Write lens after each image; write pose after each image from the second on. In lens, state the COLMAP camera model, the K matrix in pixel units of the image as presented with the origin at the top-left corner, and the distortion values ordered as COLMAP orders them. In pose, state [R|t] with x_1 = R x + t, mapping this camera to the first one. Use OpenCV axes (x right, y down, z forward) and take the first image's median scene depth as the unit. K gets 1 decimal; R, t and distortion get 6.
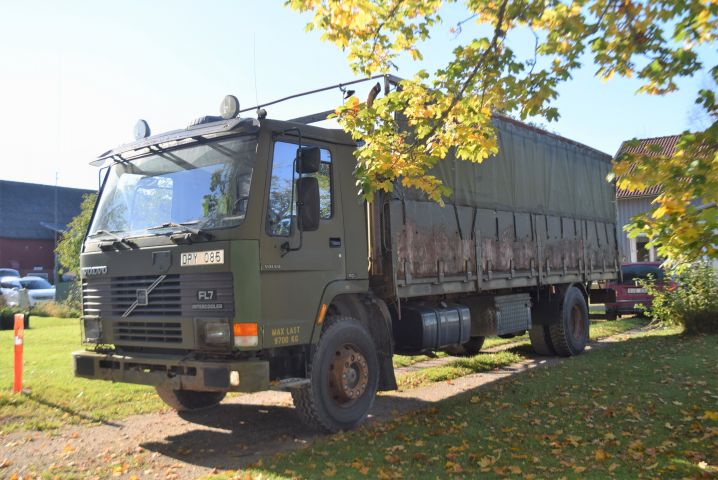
lens RADIAL K [[620.3, 0, 359.0], [0, 620.3, 240.0], [0, 0, 1]] dist [-0.000411, -0.002063]
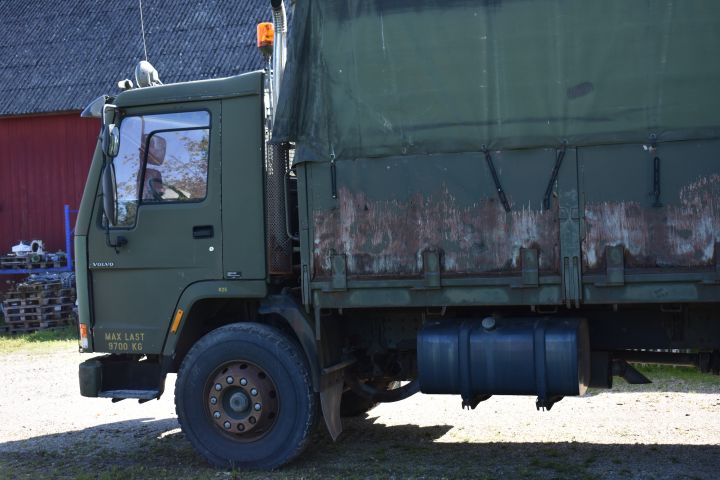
lens RADIAL K [[560.5, 0, 361.6], [0, 560.5, 212.4], [0, 0, 1]] dist [0.025443, -0.000263]
pose [[0.534440, 0.011988, -0.845121, 0.527620], [0.066172, 0.996237, 0.055977, -0.037366], [0.842612, -0.085840, 0.531636, 0.618633]]
